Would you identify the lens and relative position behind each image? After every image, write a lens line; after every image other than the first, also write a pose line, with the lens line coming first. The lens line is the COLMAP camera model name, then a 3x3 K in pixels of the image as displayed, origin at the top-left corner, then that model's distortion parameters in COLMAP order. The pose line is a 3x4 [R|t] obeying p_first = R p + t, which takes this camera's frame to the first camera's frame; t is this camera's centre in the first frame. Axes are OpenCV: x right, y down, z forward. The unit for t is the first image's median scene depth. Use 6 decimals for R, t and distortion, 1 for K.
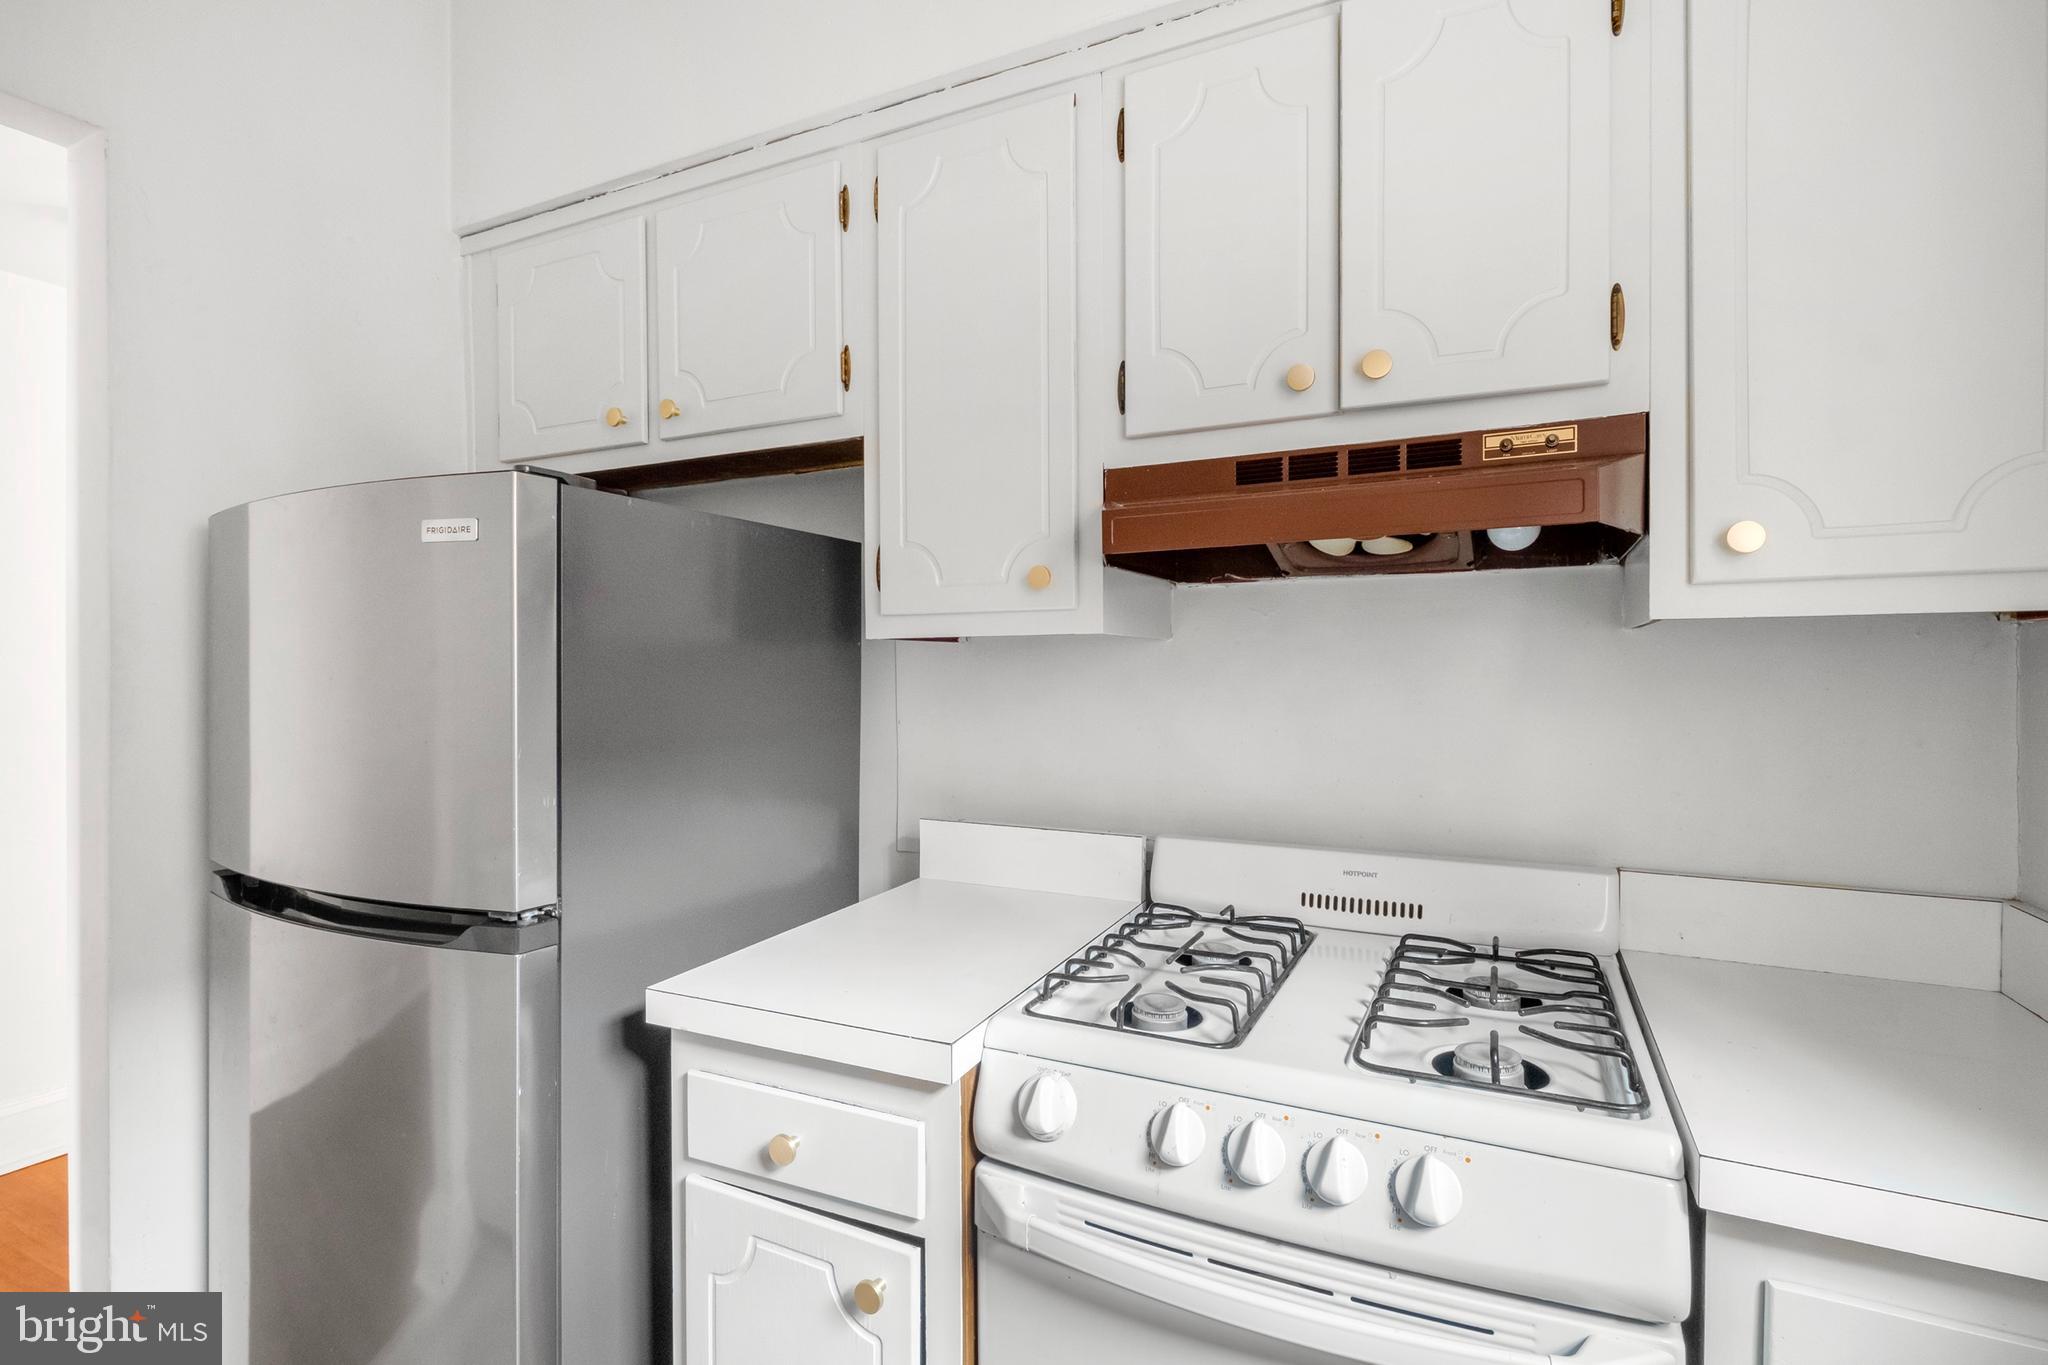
lens RADIAL K [[981.1, 0, 1024.0], [0, 981.1, 682.5], [0, 0, 1]] dist [-0.000957, -0.000116]
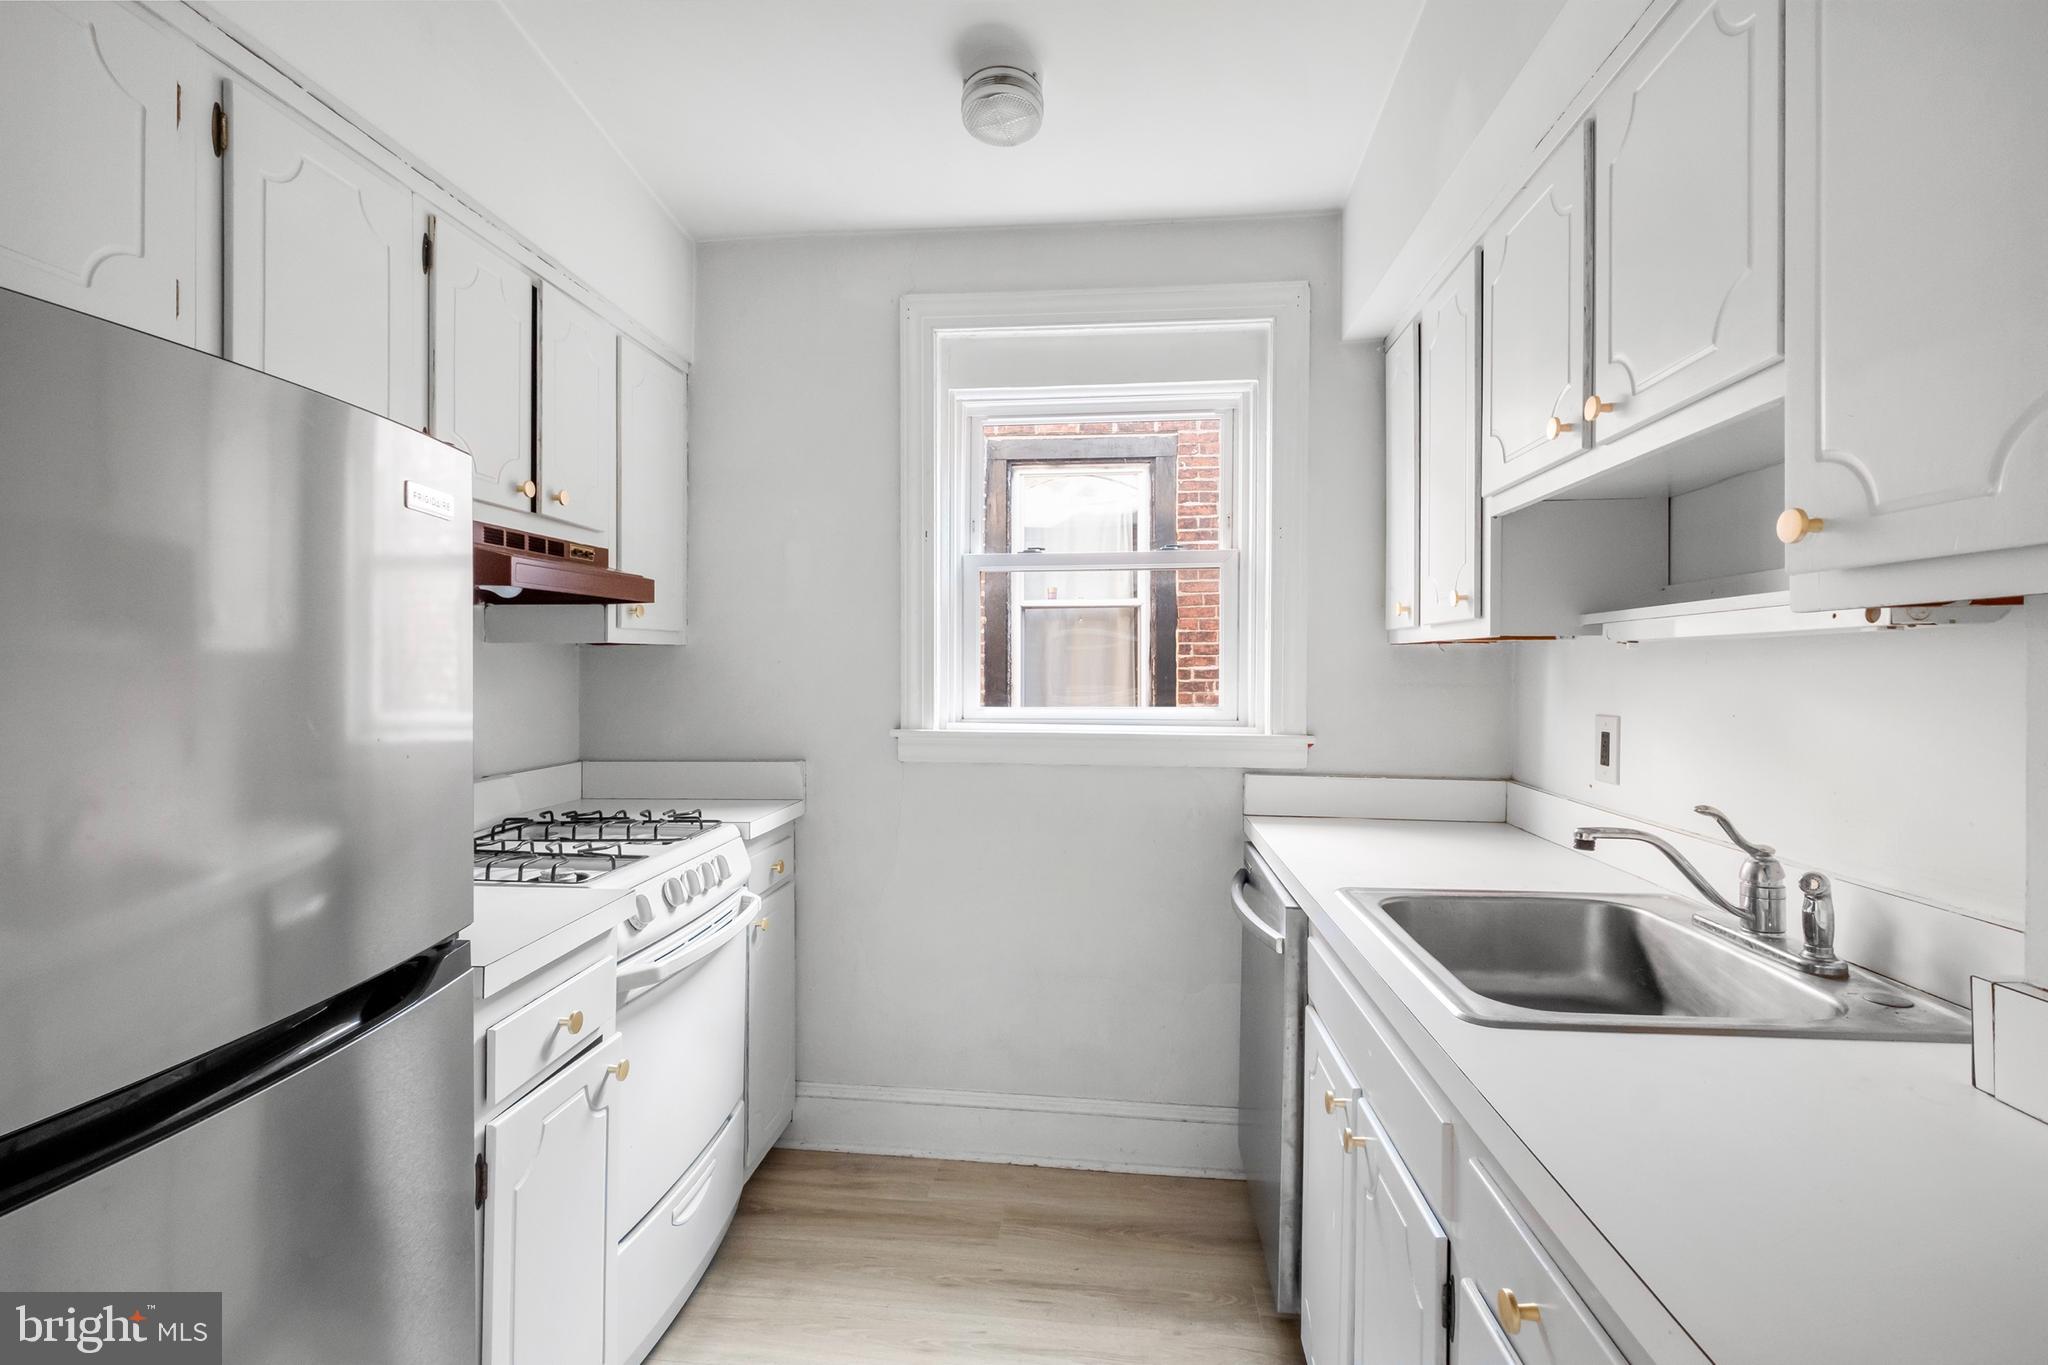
lens RADIAL K [[981.1, 0, 1024.0], [0, 981.1, 682.5], [0, 0, 1]] dist [-0.000957, -0.000116]
pose [[-0.356675, -0.014770, 0.934112, -1.633720], [0.011337, 0.999733, 0.020136, -0.008931], [-0.934160, 0.017772, -0.356413, 0.852547]]
